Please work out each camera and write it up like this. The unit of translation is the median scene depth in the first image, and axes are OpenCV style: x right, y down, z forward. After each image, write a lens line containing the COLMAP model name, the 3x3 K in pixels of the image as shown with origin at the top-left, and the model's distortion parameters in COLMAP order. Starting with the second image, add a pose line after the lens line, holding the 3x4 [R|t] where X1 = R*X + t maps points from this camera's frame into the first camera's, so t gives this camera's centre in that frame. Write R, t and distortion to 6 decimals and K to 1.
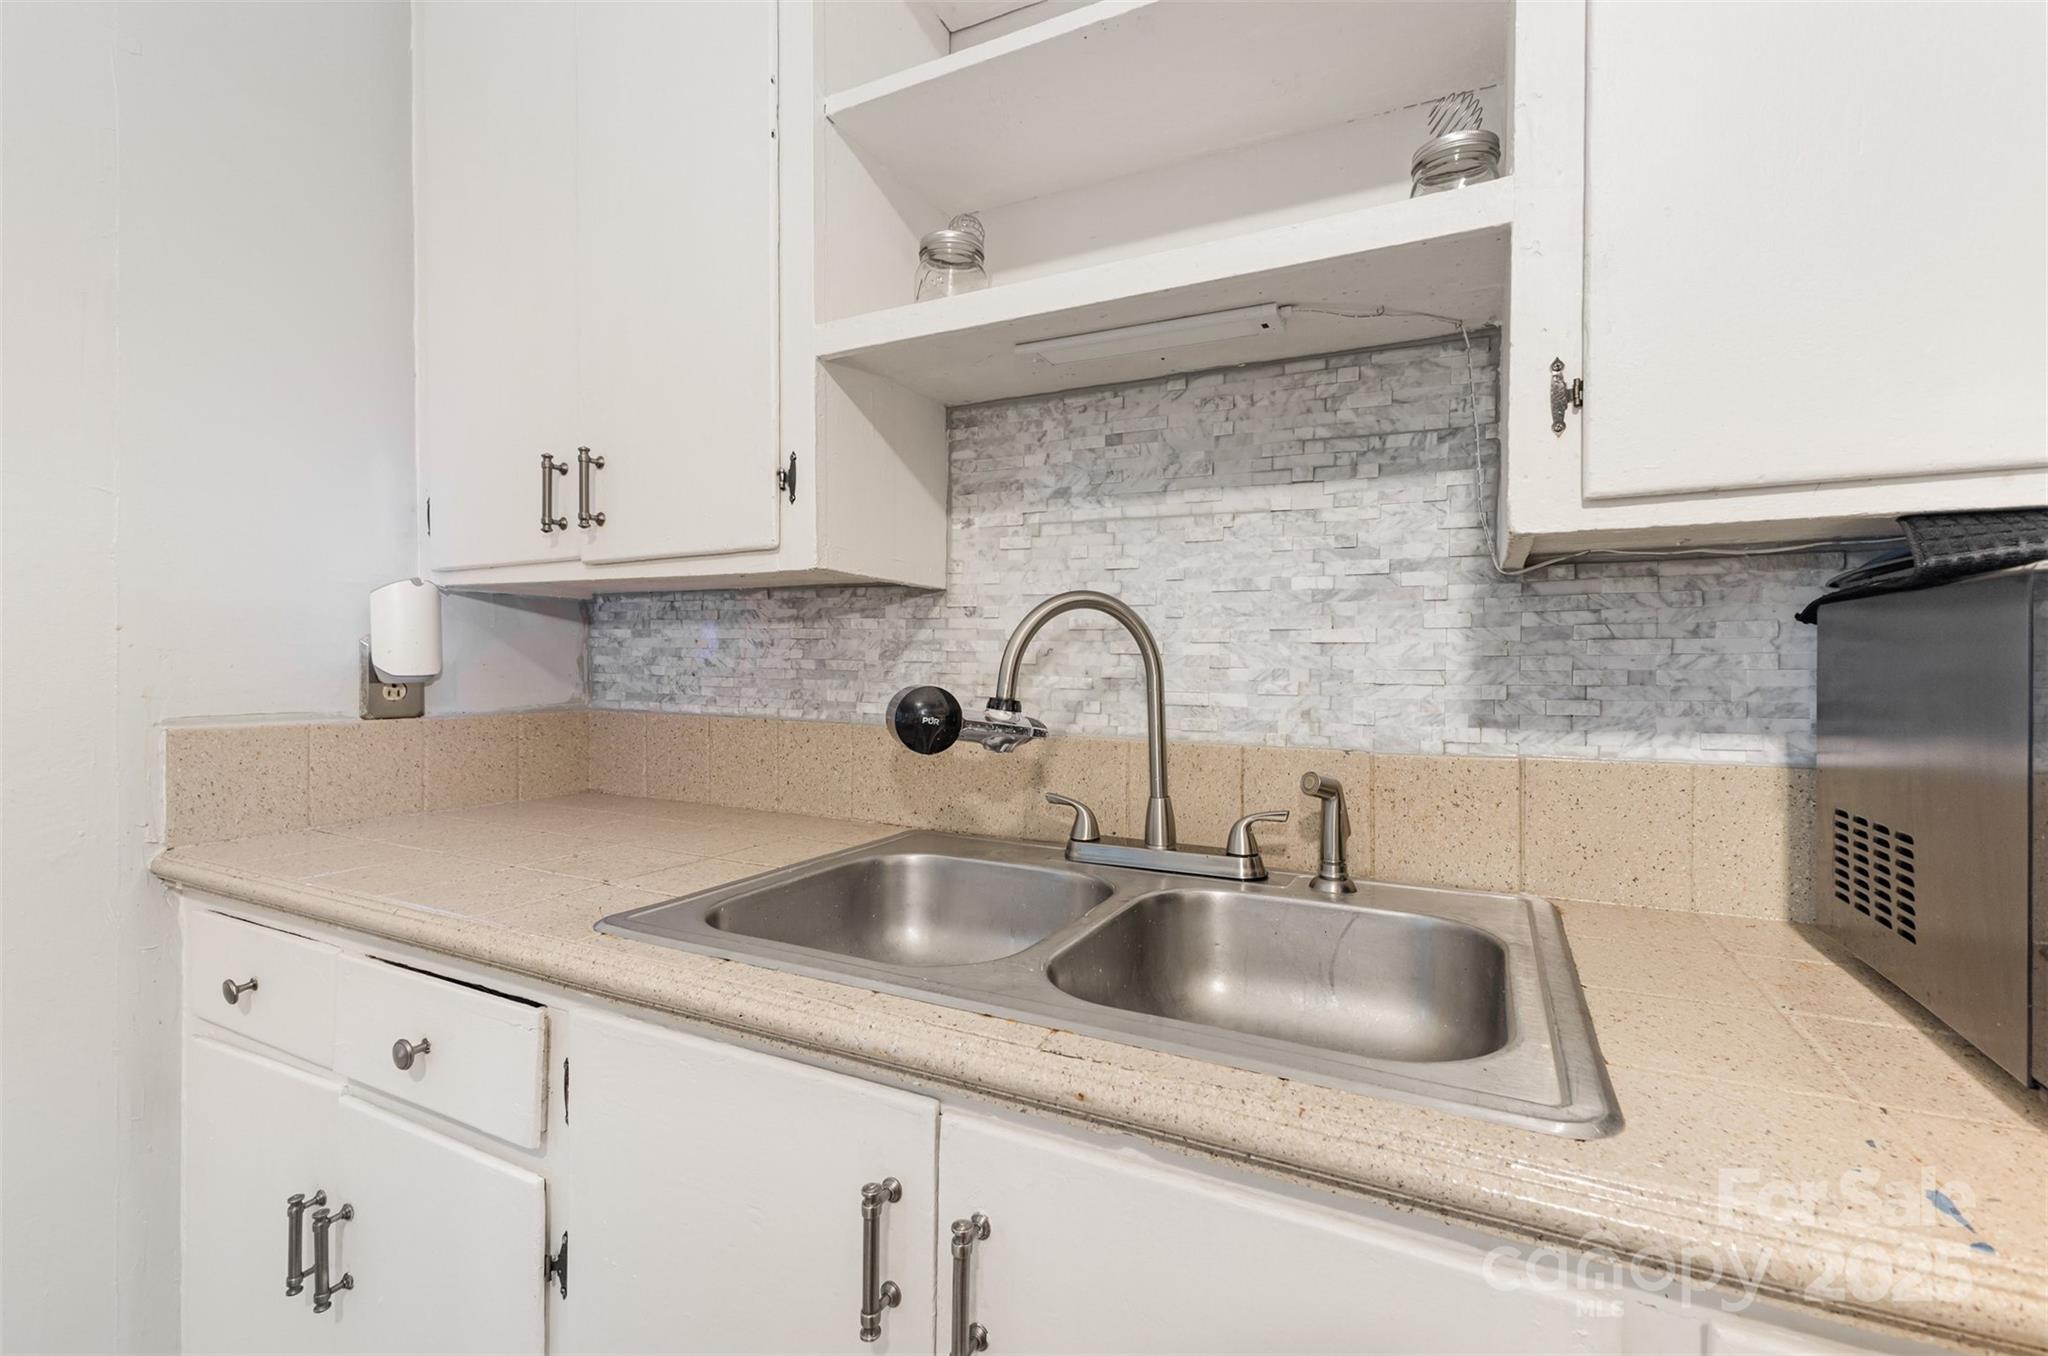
lens RADIAL K [[895.4, 0, 1037.8], [0, 895.4, 668.6], [0, 0, 1]] dist [0.009721, -0.001623]
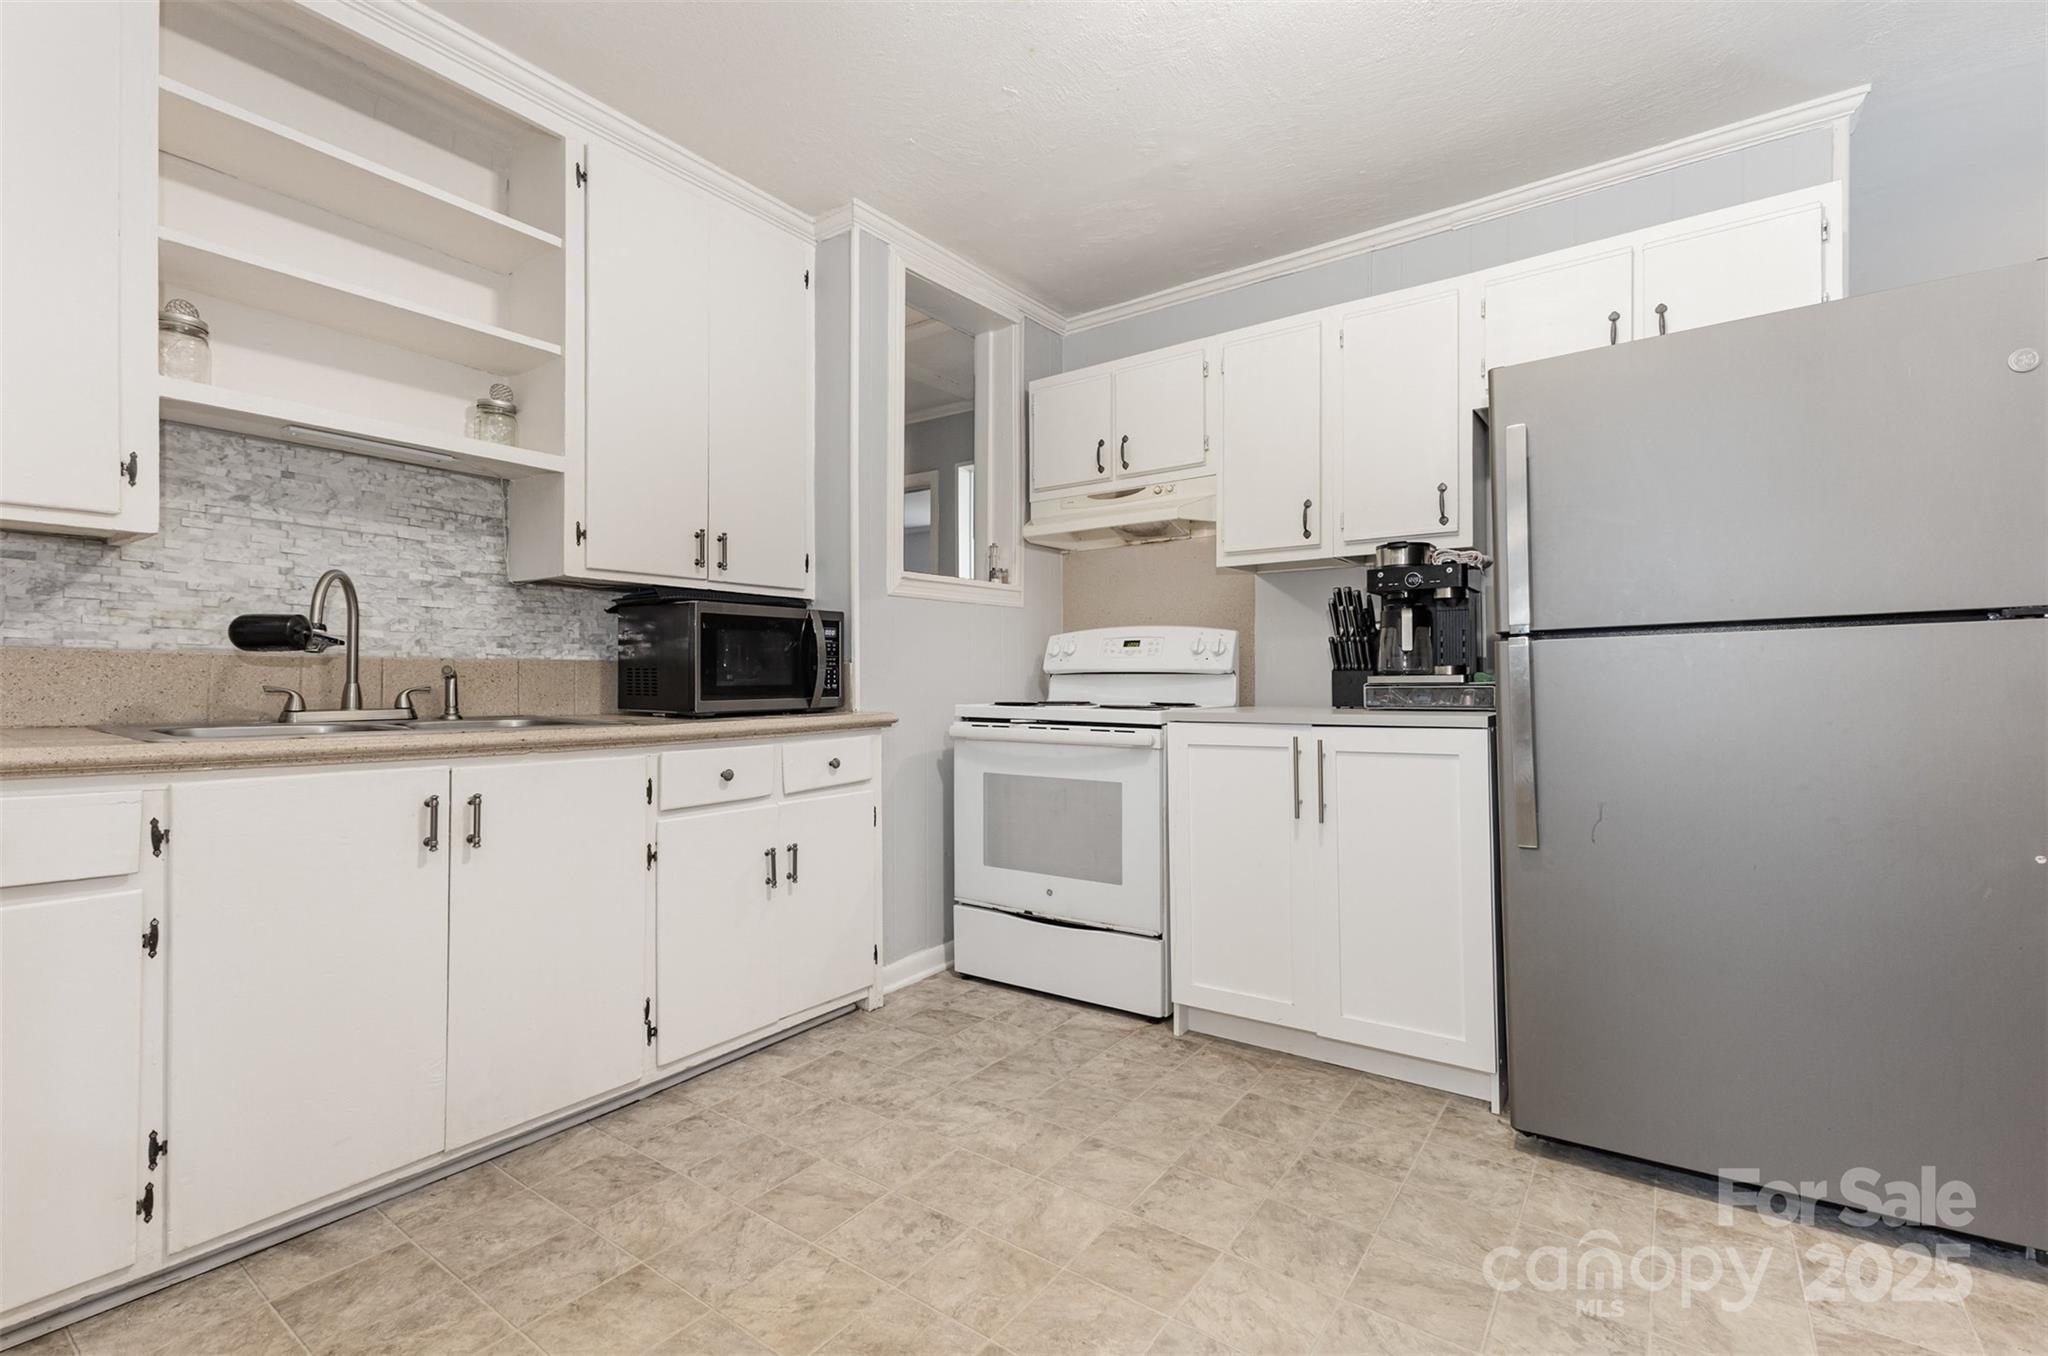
lens RADIAL K [[895.4, 0, 1029.4], [0, 895.4, 676.8], [0, 0, 1]] dist [0.009721, -0.001623]
pose [[0.168261, -0.003161, 0.985737, -1.469287], [-0.007196, 0.999964, 0.004435, 0.111598], [-0.985716, -0.007839, 0.168233, -0.703991]]
